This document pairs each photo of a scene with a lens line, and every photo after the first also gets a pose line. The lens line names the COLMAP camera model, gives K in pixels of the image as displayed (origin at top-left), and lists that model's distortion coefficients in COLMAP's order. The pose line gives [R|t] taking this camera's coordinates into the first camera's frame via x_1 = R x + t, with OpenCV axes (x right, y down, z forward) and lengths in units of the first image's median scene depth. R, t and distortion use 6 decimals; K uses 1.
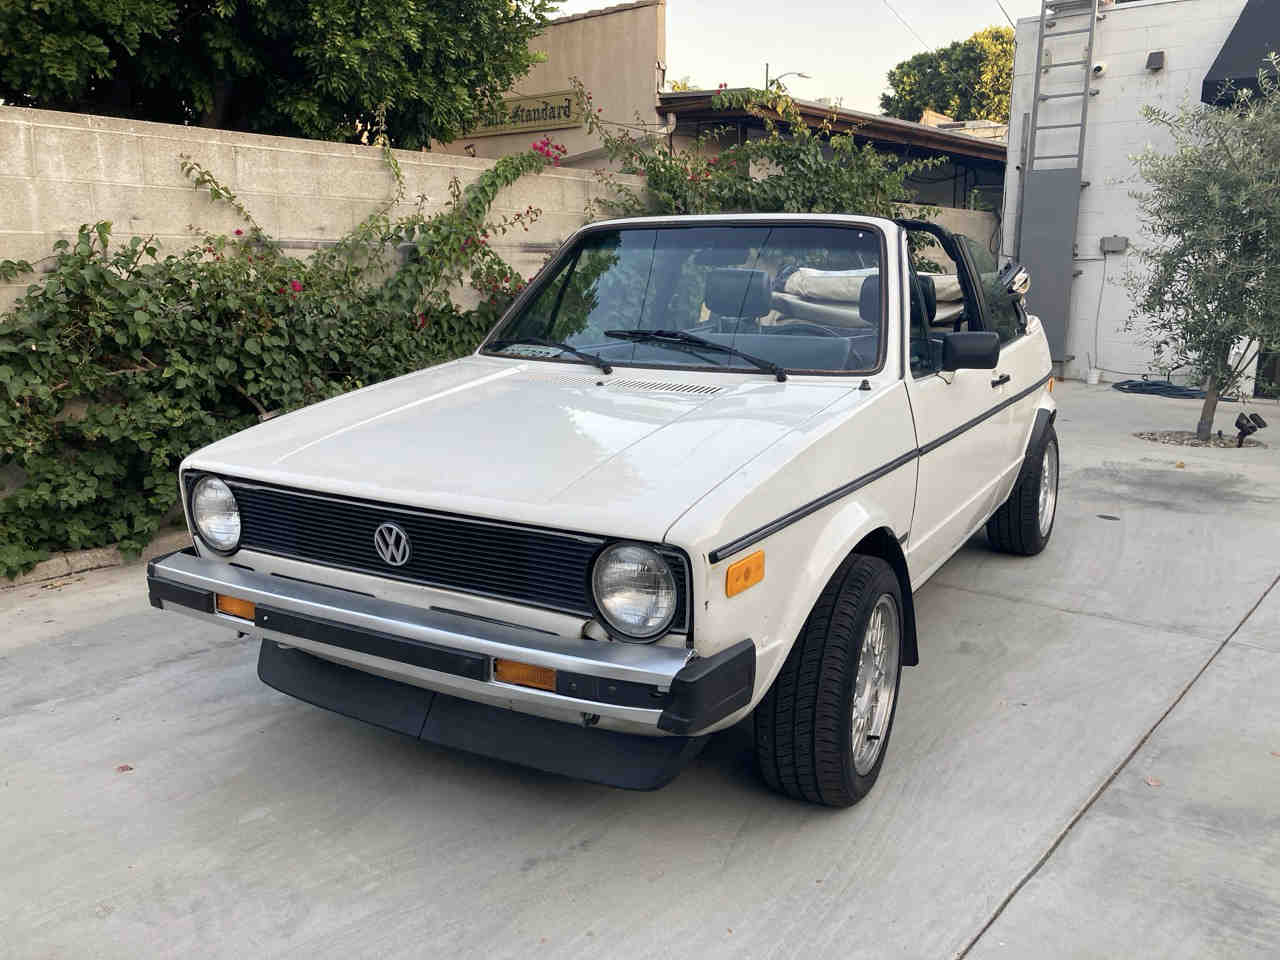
lens RADIAL K [[1056.7, 0, 640.0], [0, 1056.7, 480.0], [0, 0, 1]] dist [0.018467, -0.010273]
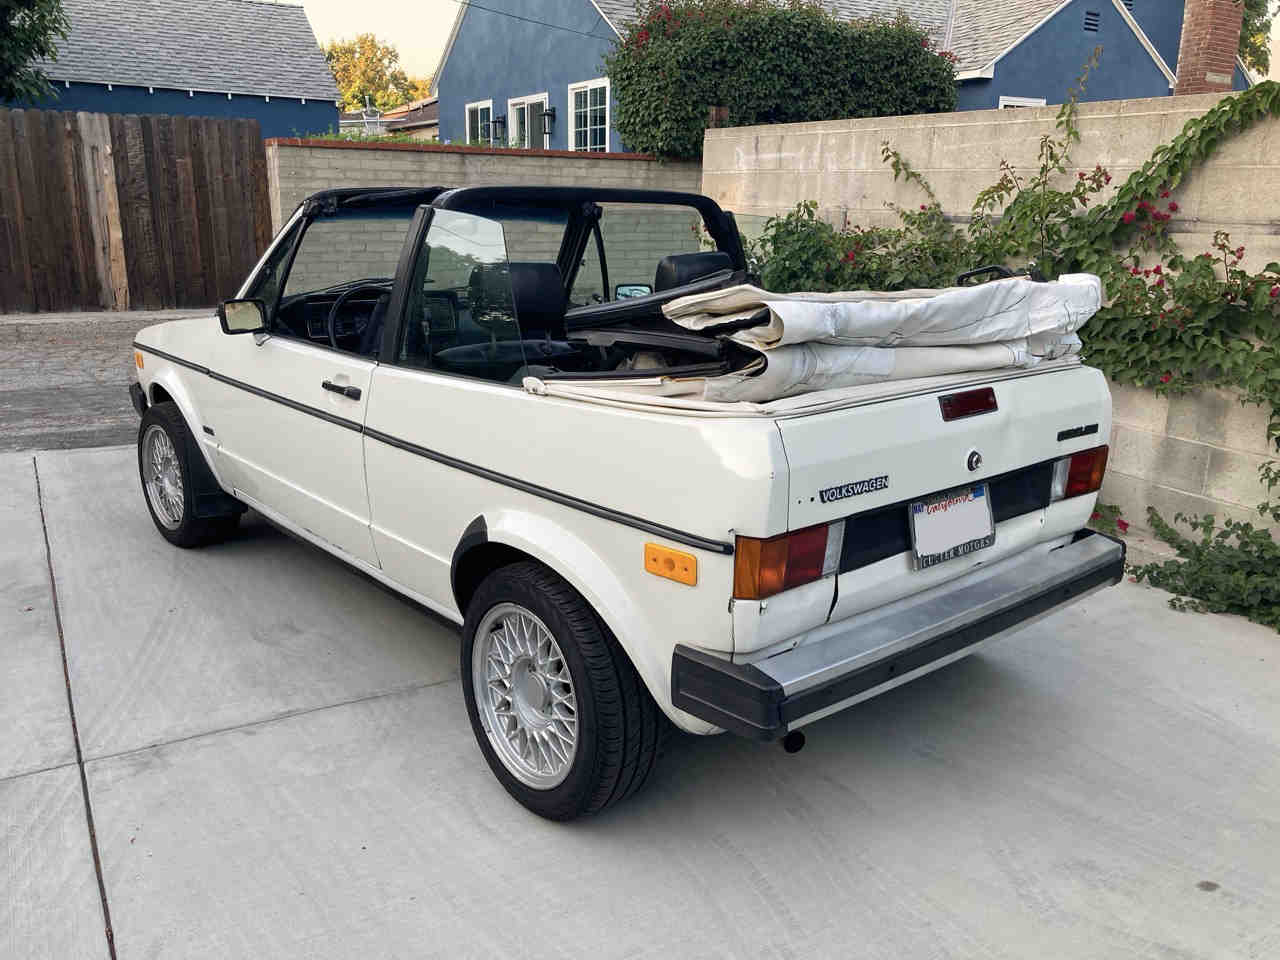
lens RADIAL K [[1030.1, 0, 640.0], [0, 1030.1, 480.0], [0, 0, 1]] dist [0.026757, 0.001619]
pose [[-0.328276, 0.237970, -0.914114, 0.865082], [-0.211389, 0.924692, 0.316637, -0.284580], [0.920624, 0.297178, -0.253250, 1.235720]]
